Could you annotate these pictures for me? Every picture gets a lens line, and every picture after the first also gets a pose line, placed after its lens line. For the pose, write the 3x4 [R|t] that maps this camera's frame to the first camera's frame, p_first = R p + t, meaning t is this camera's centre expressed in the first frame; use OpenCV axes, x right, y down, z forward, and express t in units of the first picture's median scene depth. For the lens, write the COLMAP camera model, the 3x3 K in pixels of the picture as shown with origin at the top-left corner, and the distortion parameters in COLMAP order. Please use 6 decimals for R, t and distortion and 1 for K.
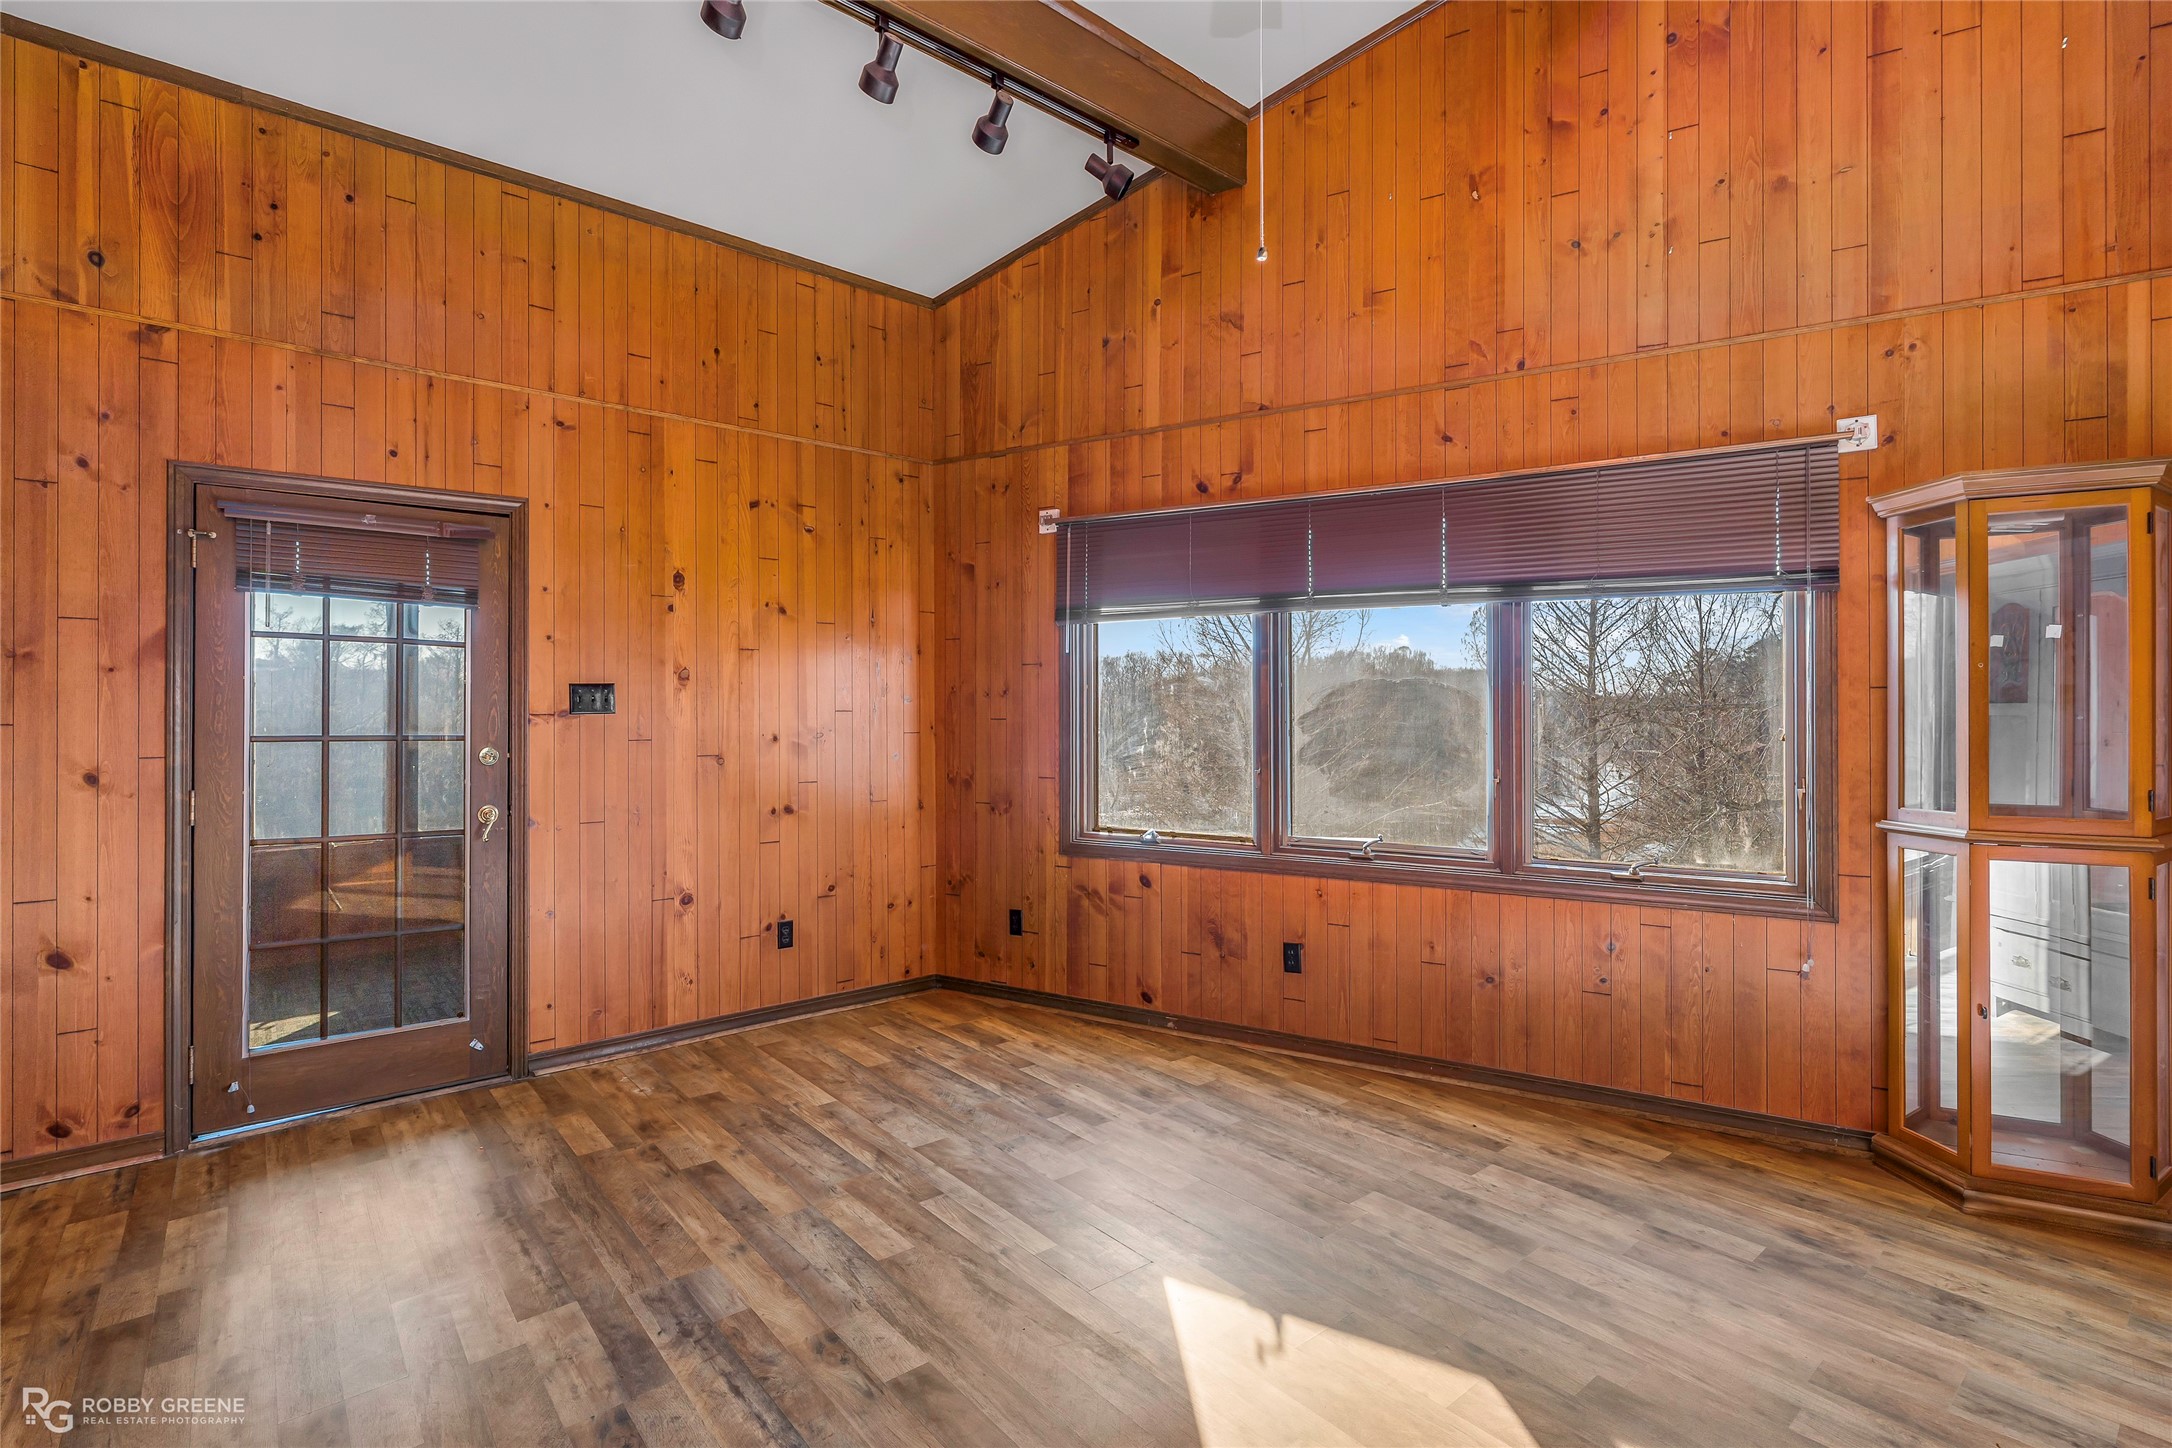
lens RADIAL K [[980.4, 0, 1023.8], [0, 980.4, 708.1], [0, 0, 1]] dist [-0.005686, 0.001679]
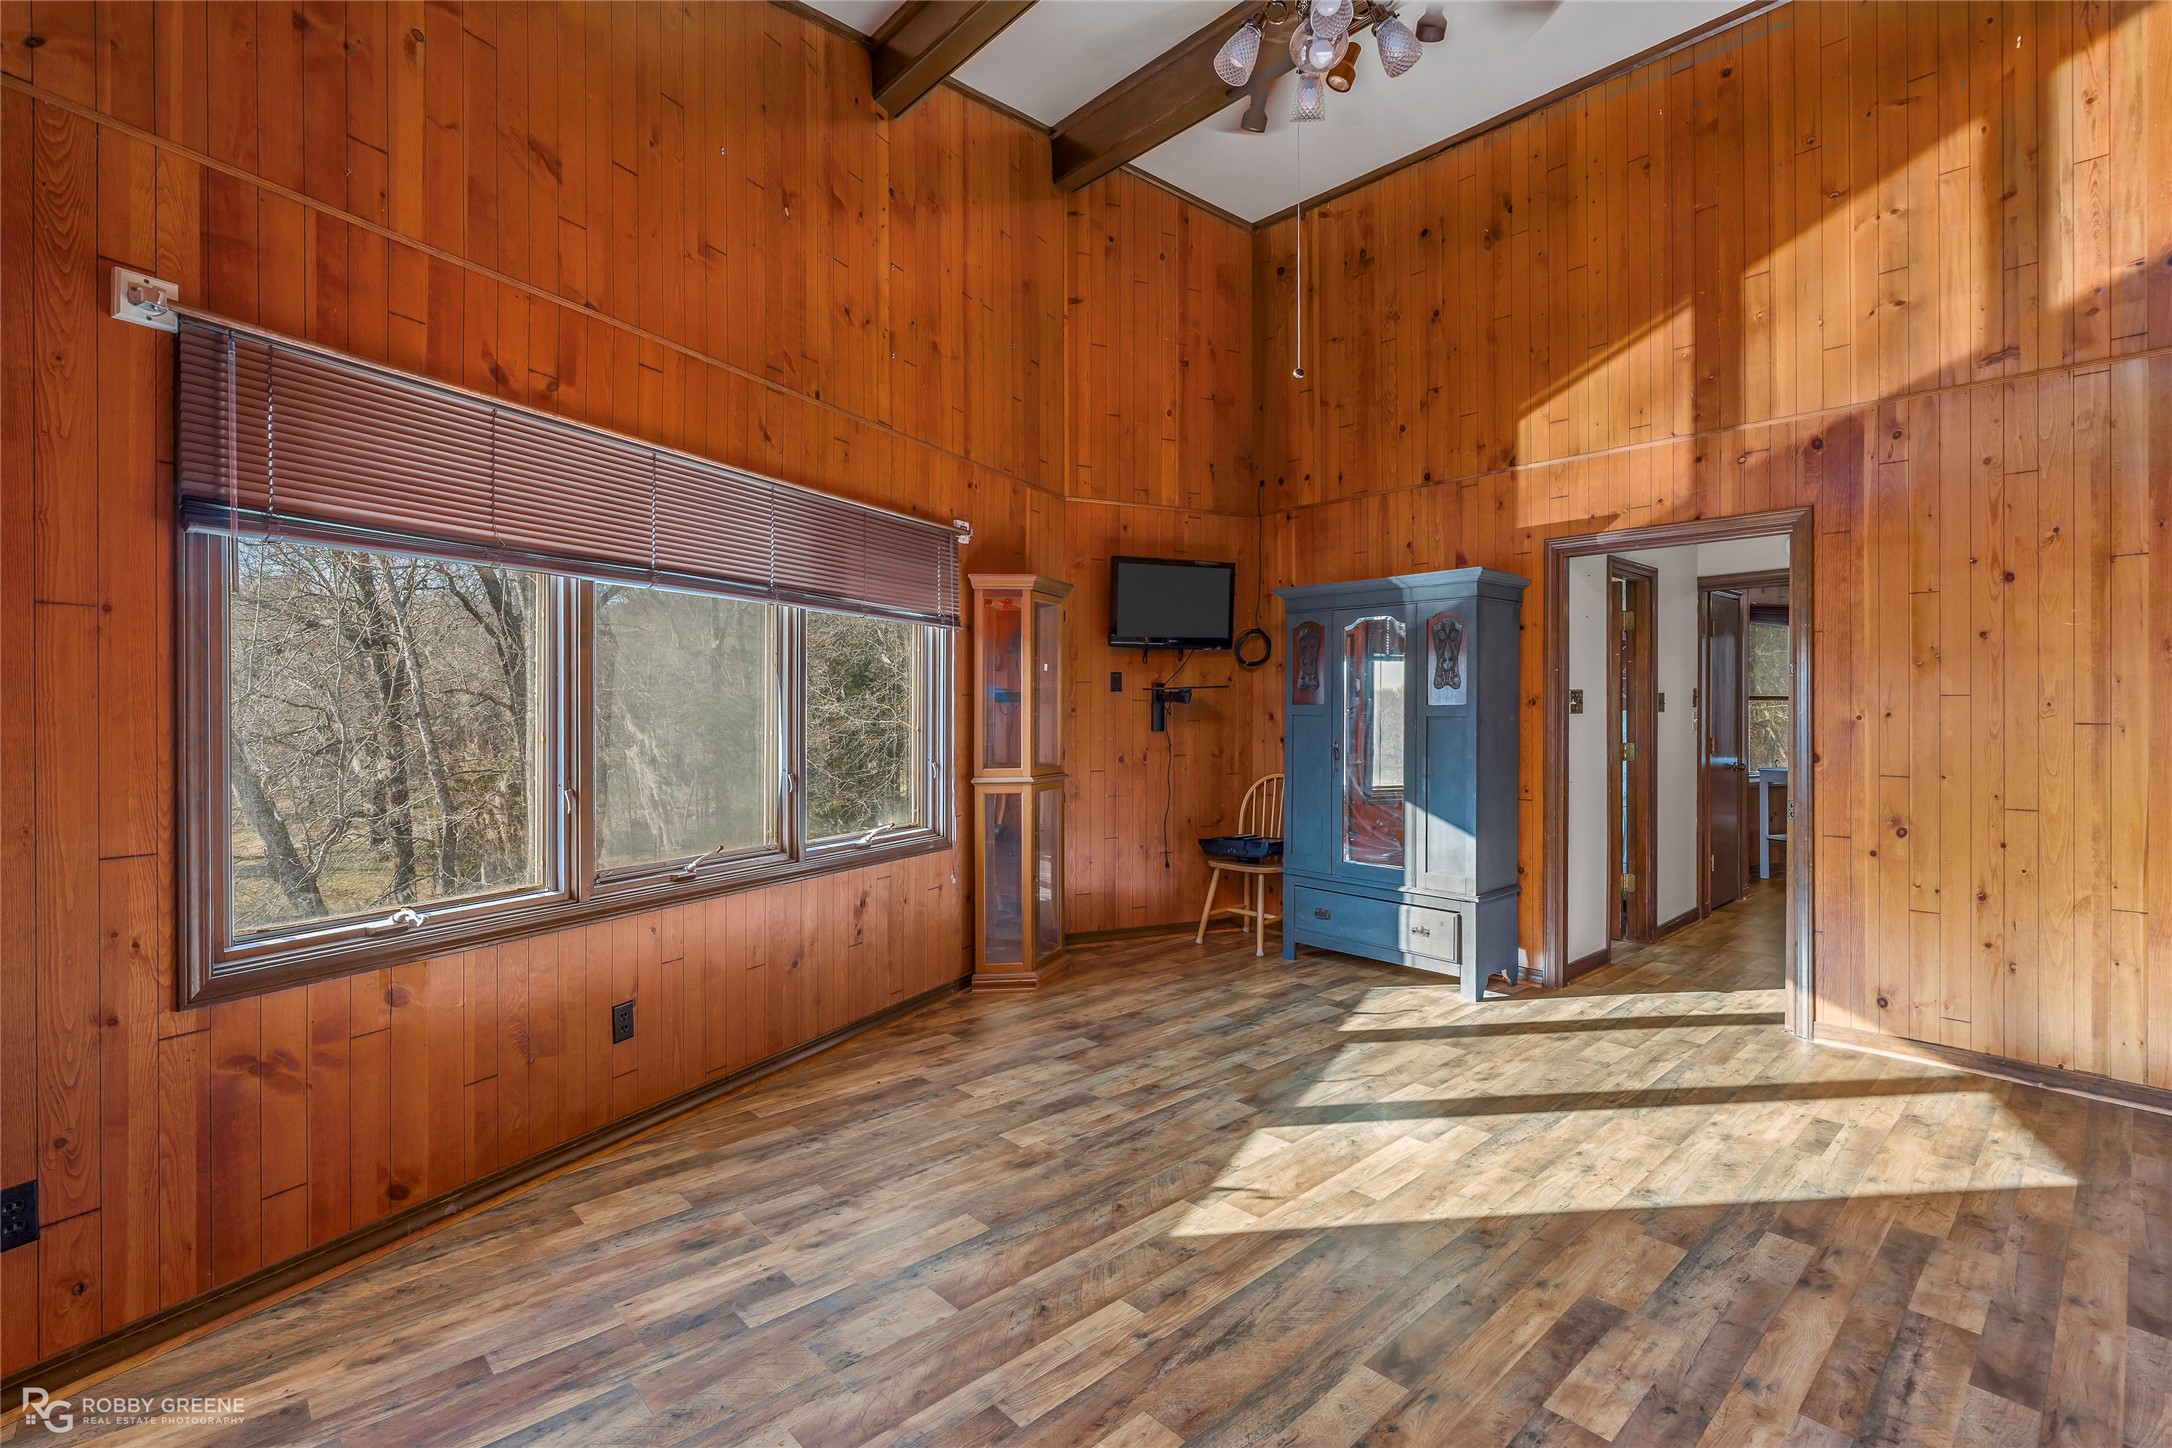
lens RADIAL K [[980.4, 0, 1081.9], [0, 980.4, 715.3], [0, 0, 1]] dist [-0.005686, 0.001679]
pose [[-0.067768, -0.004231, 0.997692, -0.566926], [0.000139, 0.999991, 0.004250, 0.004206], [-0.997701, 0.000426, -0.067767, 0.721277]]
